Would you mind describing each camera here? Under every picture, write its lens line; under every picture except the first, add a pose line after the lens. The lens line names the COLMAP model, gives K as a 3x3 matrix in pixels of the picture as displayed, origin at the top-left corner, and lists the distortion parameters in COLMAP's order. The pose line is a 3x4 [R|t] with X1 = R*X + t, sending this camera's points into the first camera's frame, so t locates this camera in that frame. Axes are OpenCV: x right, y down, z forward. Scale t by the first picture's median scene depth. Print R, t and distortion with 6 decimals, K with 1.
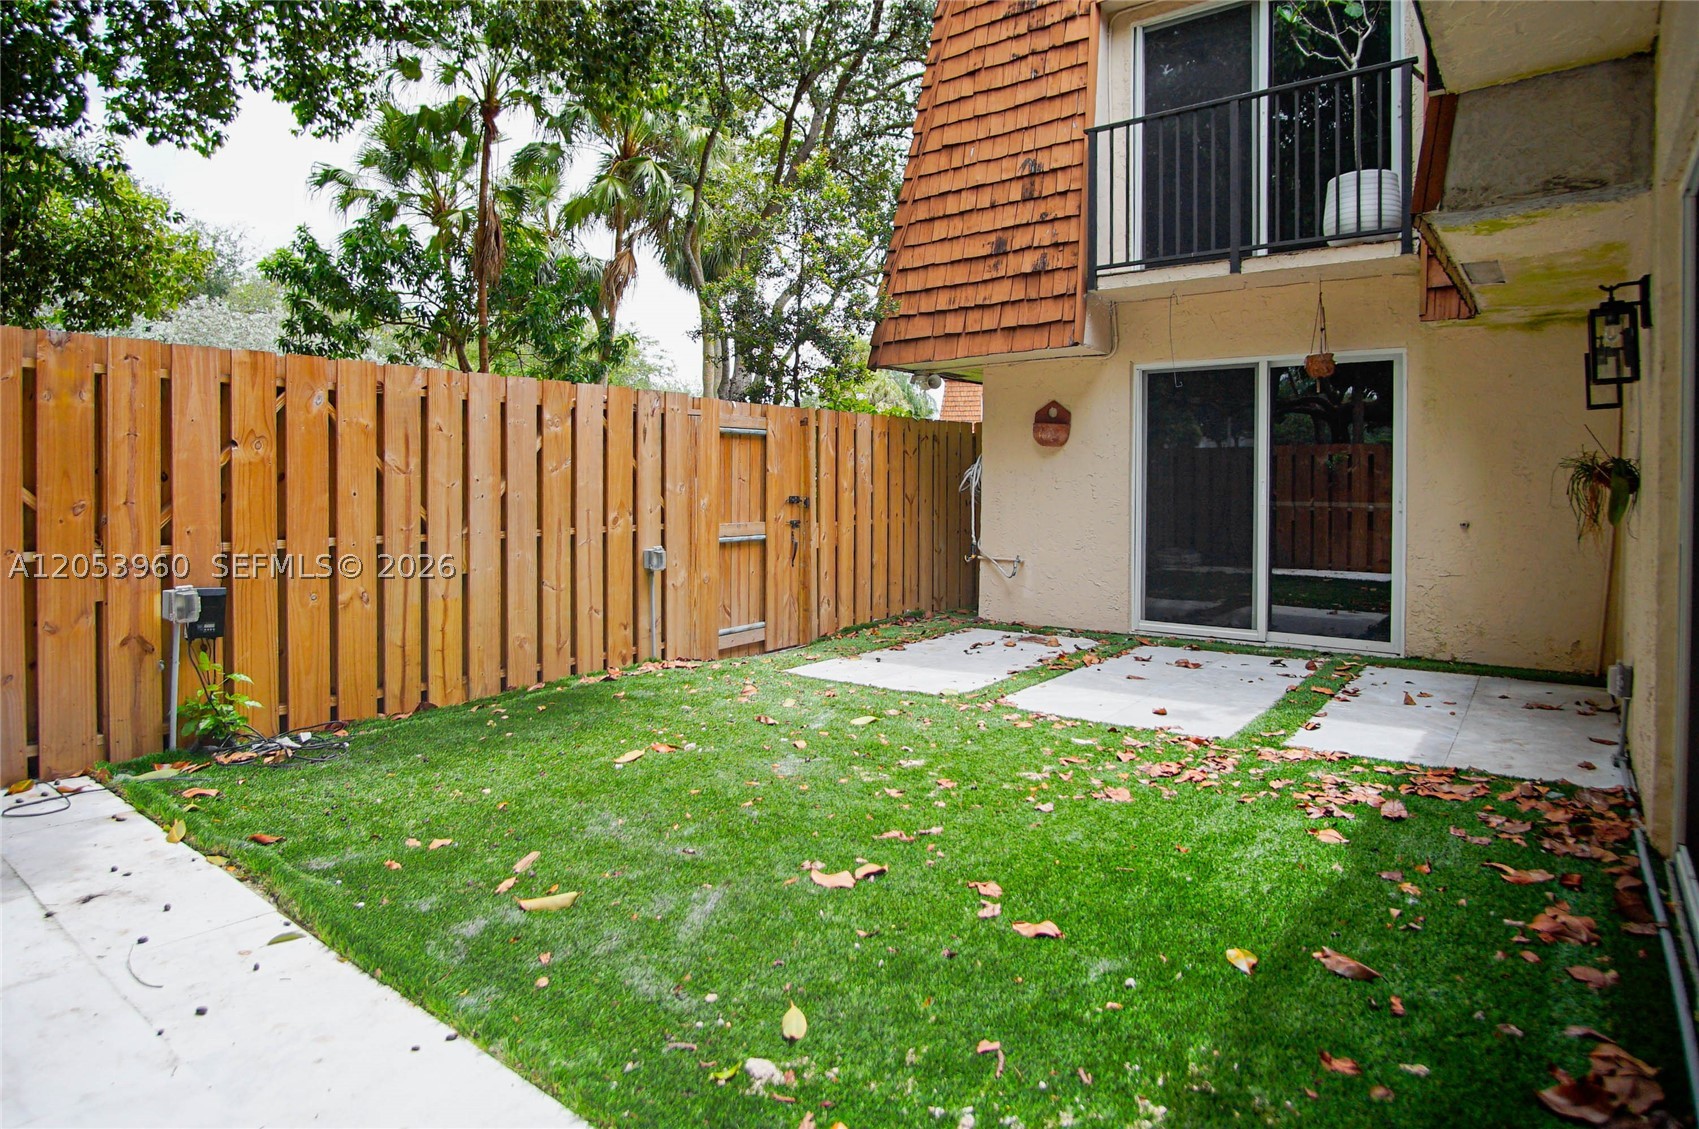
lens RADIAL K [[949.5, 0, 844.3], [0, 949.5, 493.5], [0, 0, 1]] dist [-0.003495, -0.000649]
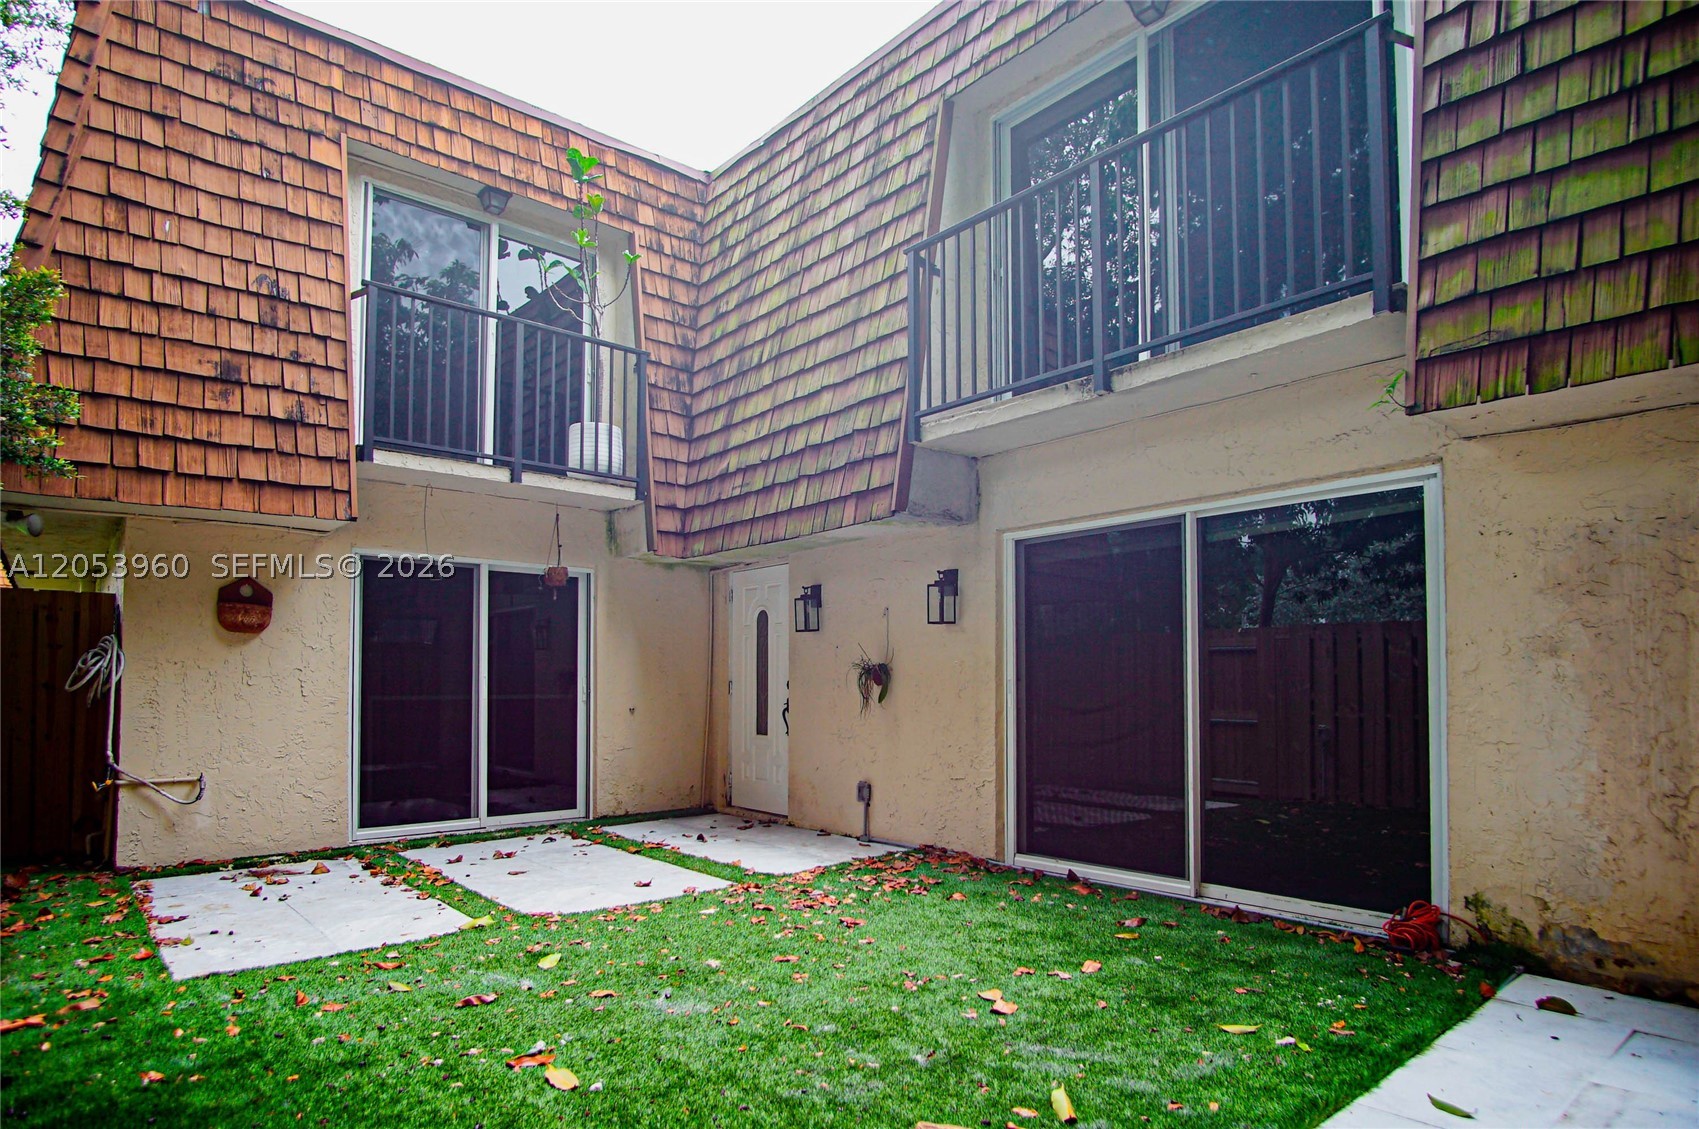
lens RADIAL K [[967.8, 0, 802.6], [0, 967.8, 677.2], [0, 0, 1]] dist [-0.001062, -0.001015]
pose [[0.246928, 0.000579, 0.969034, -0.499702], [0.010872, 0.999935, -0.003368, -0.004341], [-0.968973, 0.011367, 0.246905, 0.368539]]
